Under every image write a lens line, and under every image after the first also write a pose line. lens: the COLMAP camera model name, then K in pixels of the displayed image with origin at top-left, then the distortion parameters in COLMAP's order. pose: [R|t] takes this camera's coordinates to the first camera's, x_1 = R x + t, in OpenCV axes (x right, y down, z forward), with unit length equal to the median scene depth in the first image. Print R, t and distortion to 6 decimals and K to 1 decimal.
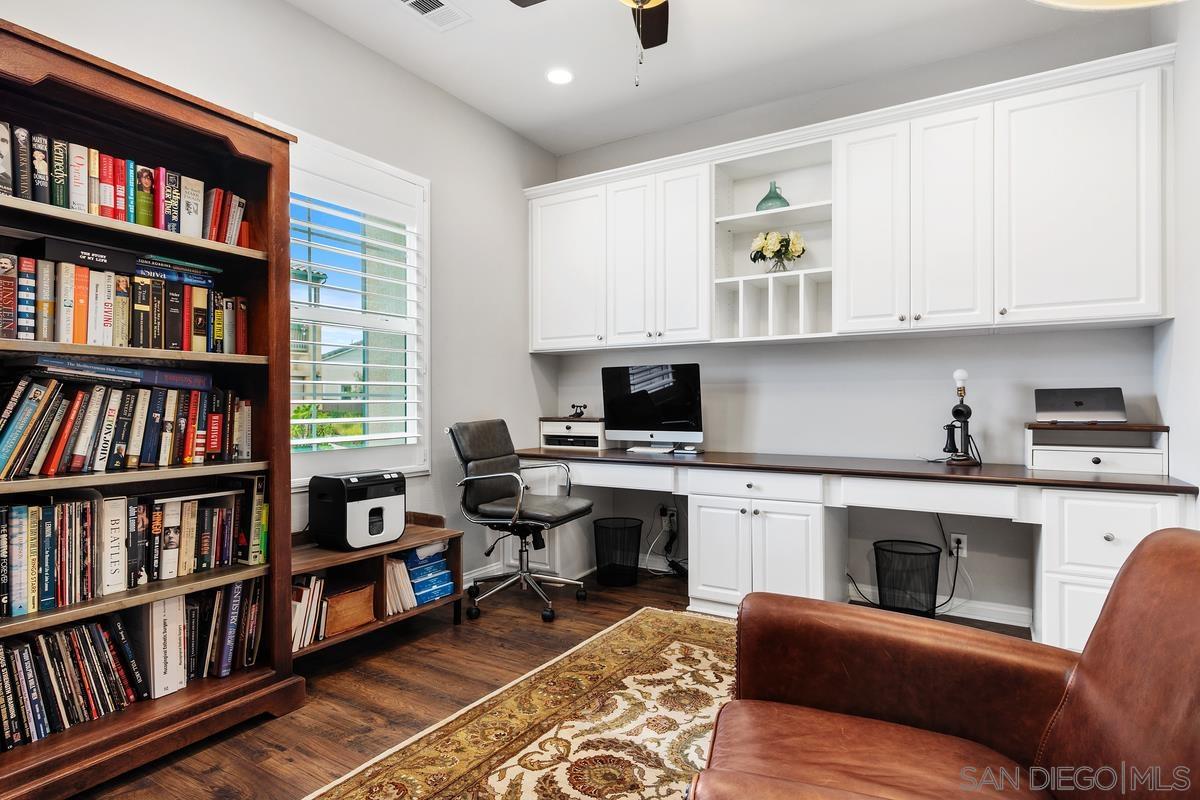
lens RADIAL K [[611.5, 0, 592.3], [0, 611.5, 406.4], [0, 0, 1]] dist [0.001836, -0.000078]
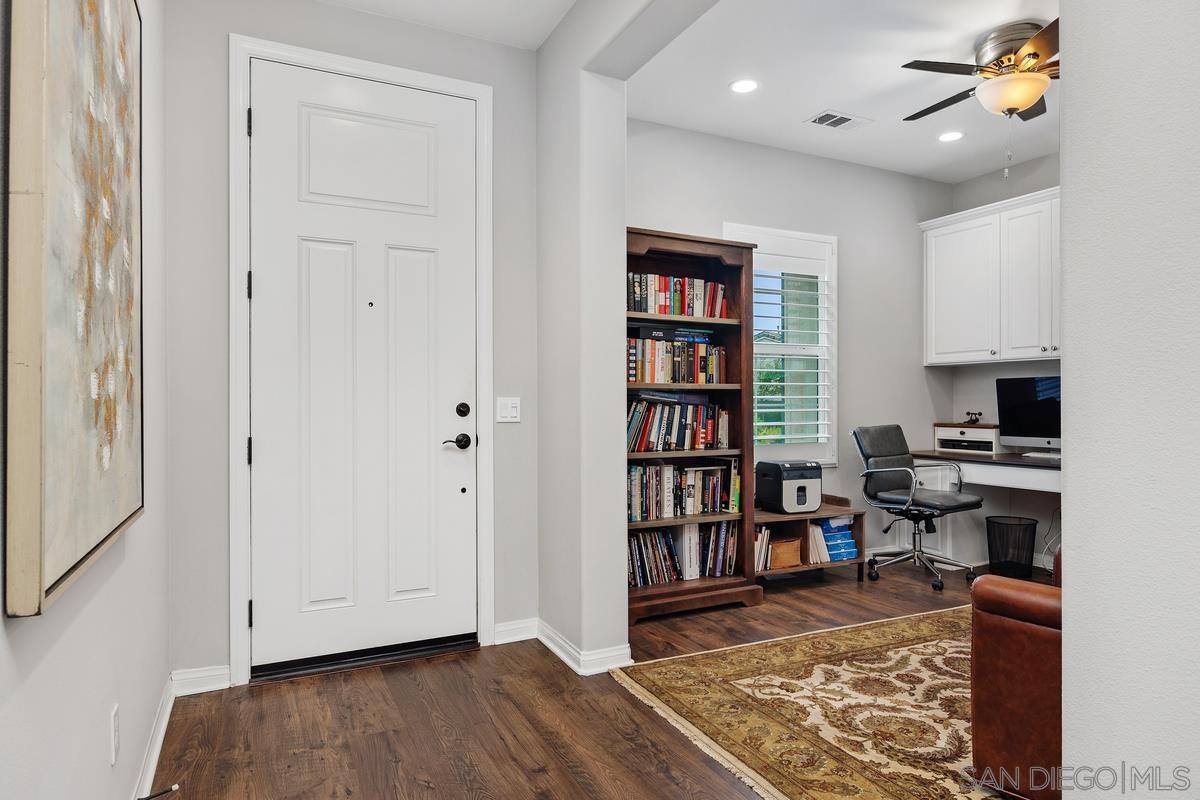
lens RADIAL K [[689.5, 0, 597.8], [0, 689.5, 403.2], [0, 0, 1]] dist [0.000055, -0.000184]
pose [[0.847424, 0.000718, -0.530916, 0.112027], [-0.002161, 0.999995, -0.002097, -0.026053], [0.530912, 0.002925, 0.847422, -0.716376]]
